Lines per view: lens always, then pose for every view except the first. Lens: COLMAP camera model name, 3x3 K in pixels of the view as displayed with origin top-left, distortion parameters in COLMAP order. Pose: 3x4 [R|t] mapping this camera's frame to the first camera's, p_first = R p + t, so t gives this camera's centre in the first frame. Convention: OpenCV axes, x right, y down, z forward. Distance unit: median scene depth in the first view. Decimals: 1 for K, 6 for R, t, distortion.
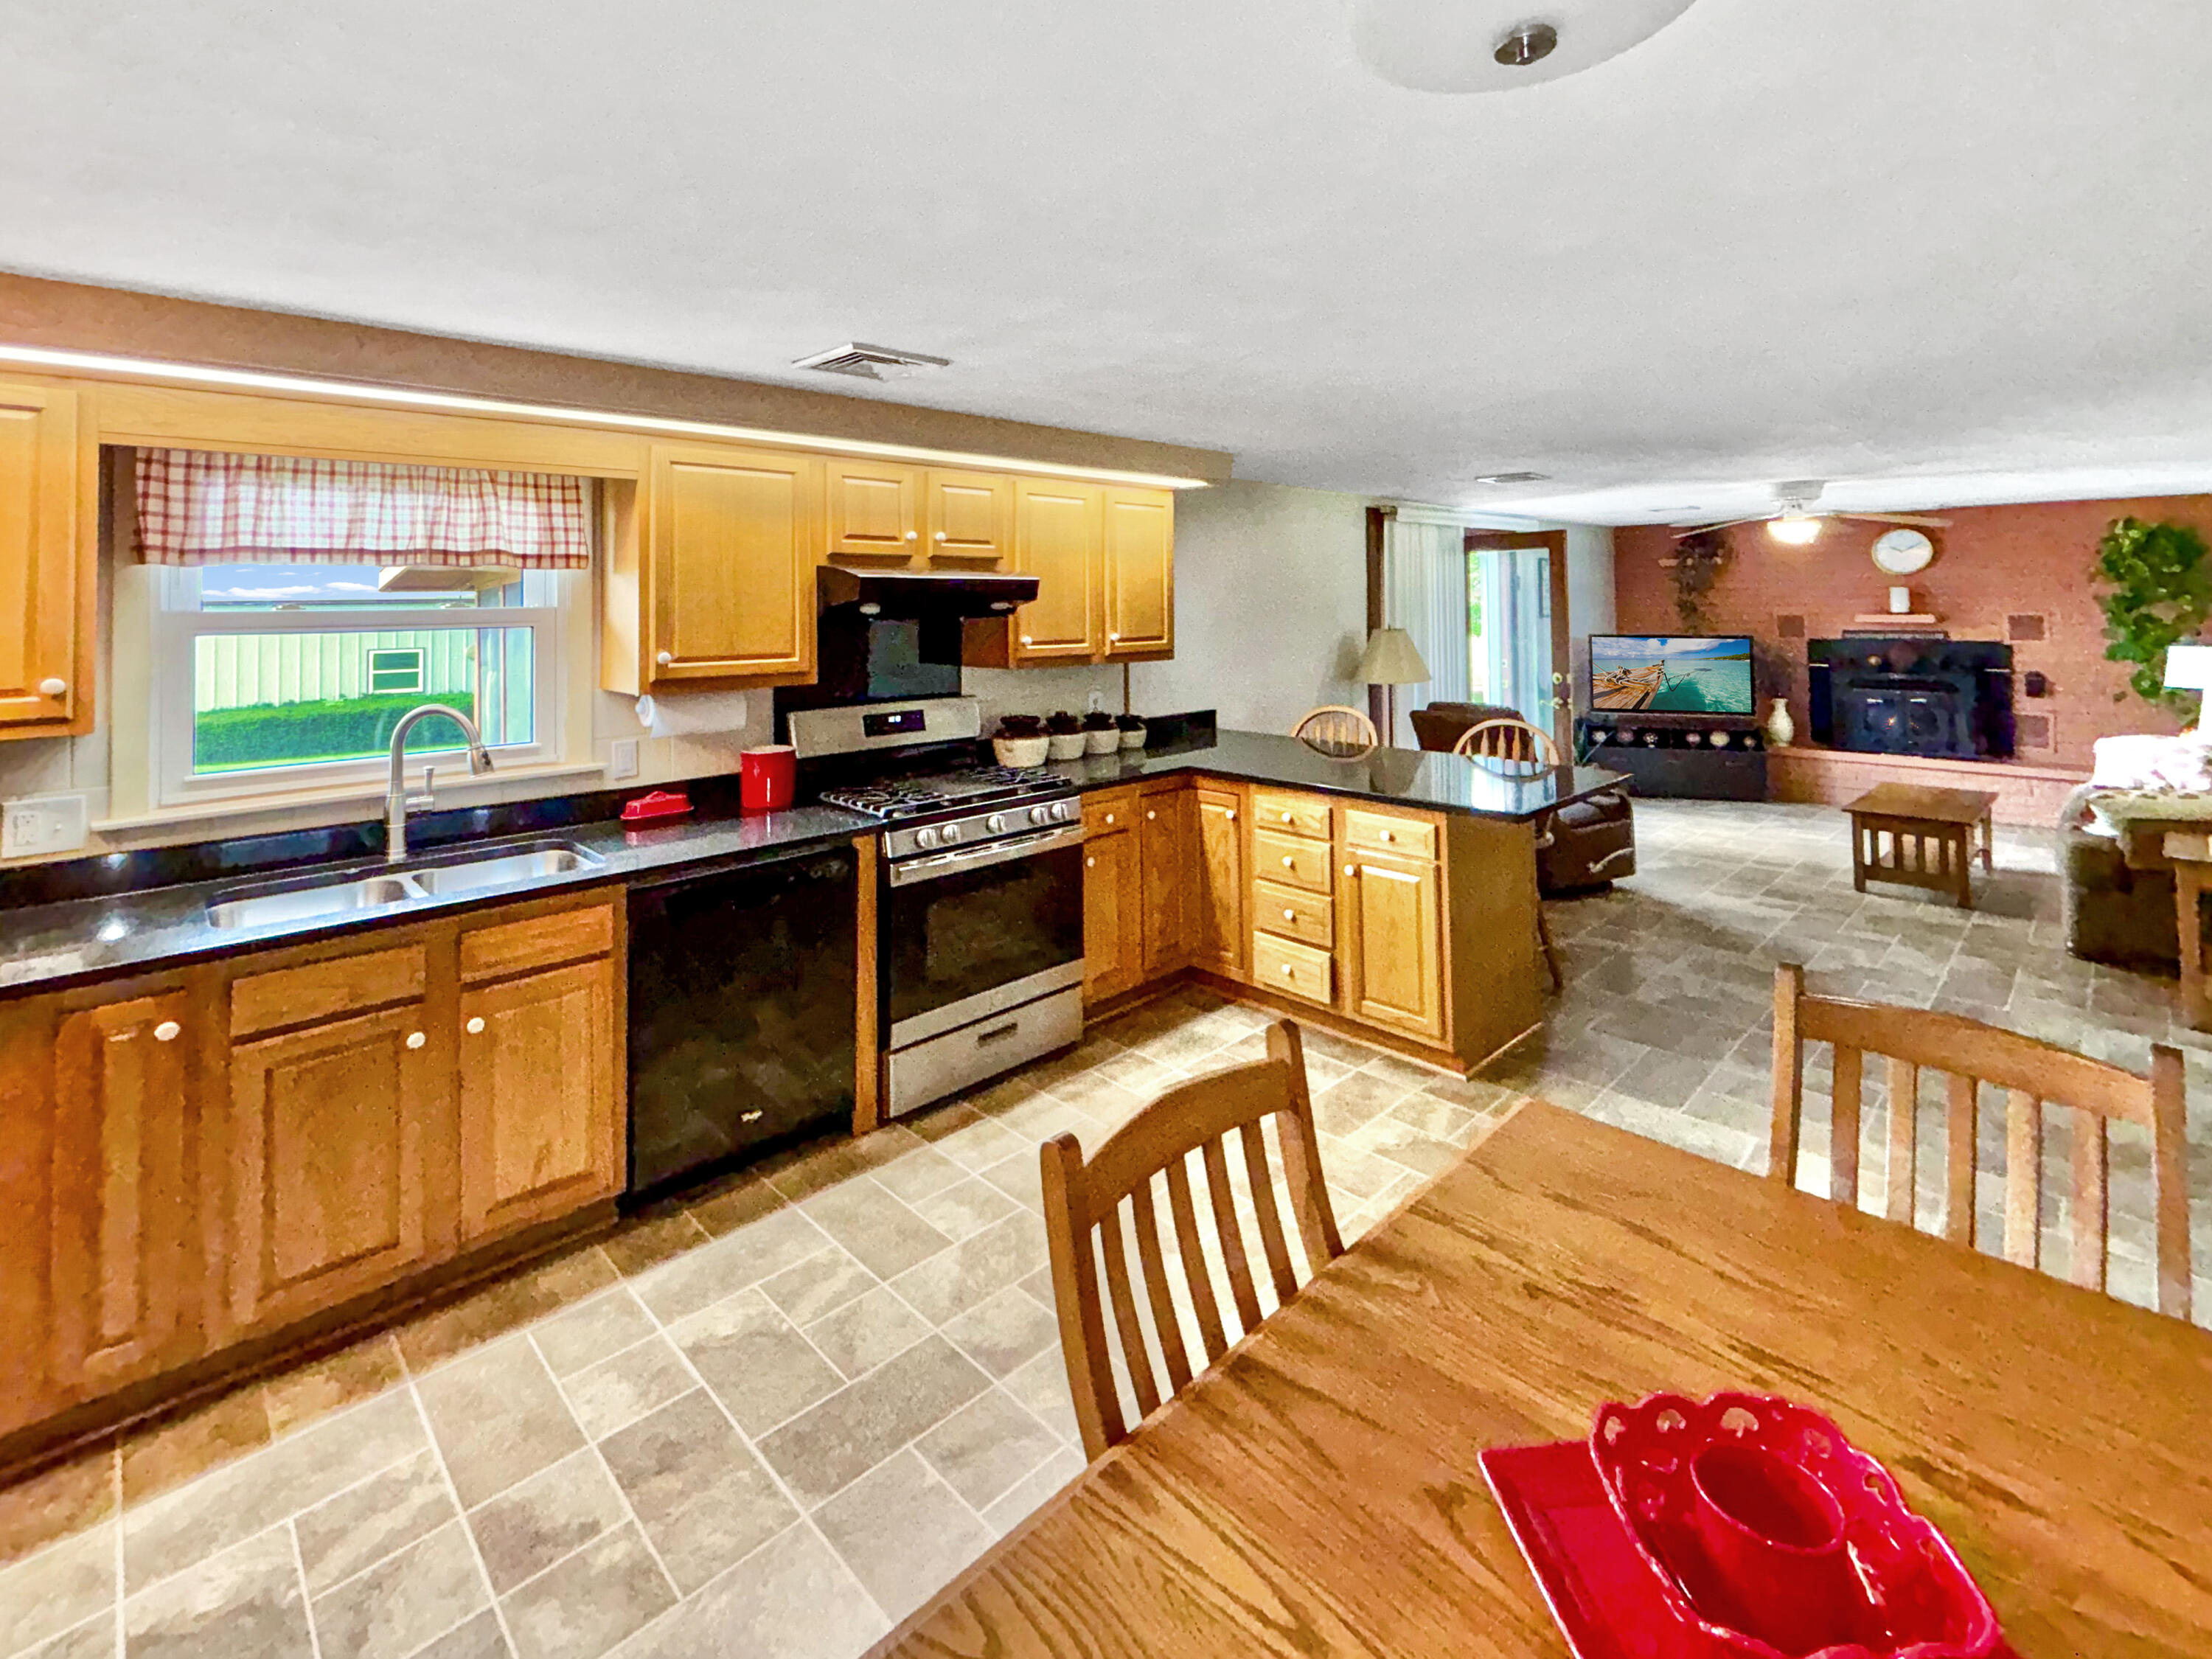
lens RADIAL K [[991.2, 0, 1106.0], [0, 991.2, 829.5], [0, 0, 1]] dist [0.011019, -0.000363]
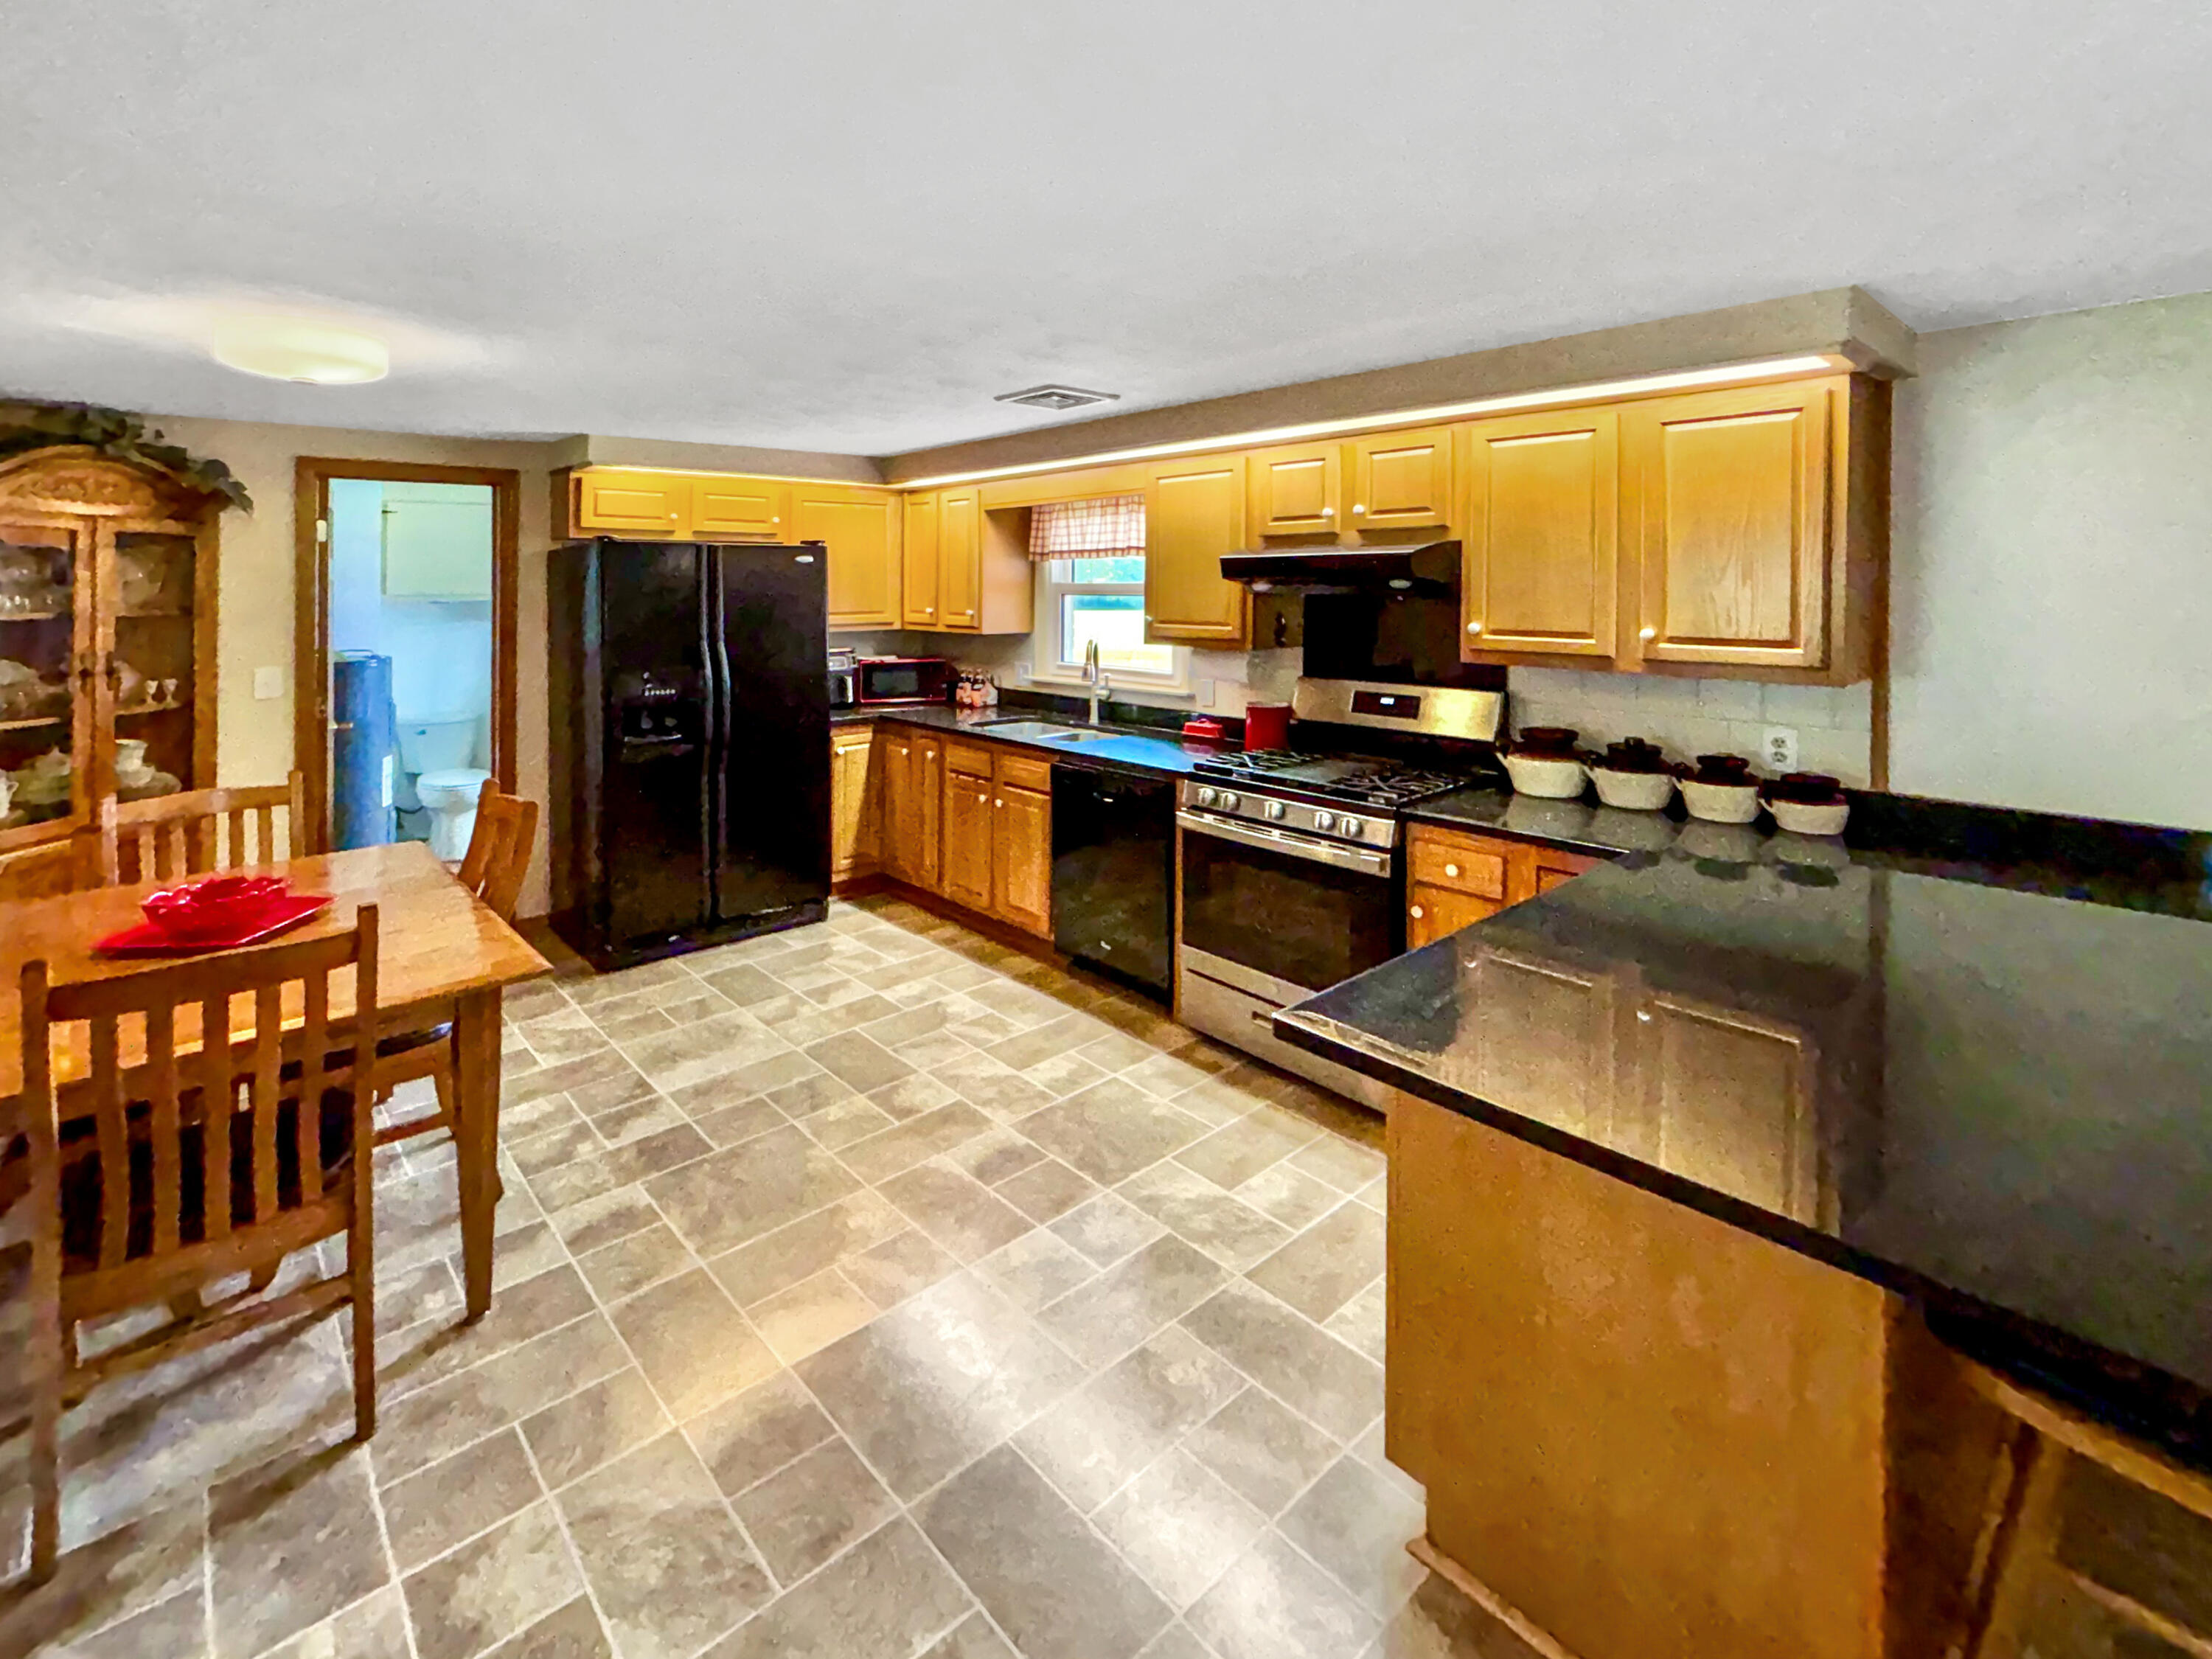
lens RADIAL K [[980.7, 0, 1106.0], [0, 980.7, 829.5], [0, 0, 1]] dist [-0.000850, 0.000035]
pose [[-0.039783, 0.257065, -0.965575, 0.712594], [-0.217330, 0.940979, 0.259472, -0.173082], [0.975287, 0.220171, 0.018433, 0.710876]]
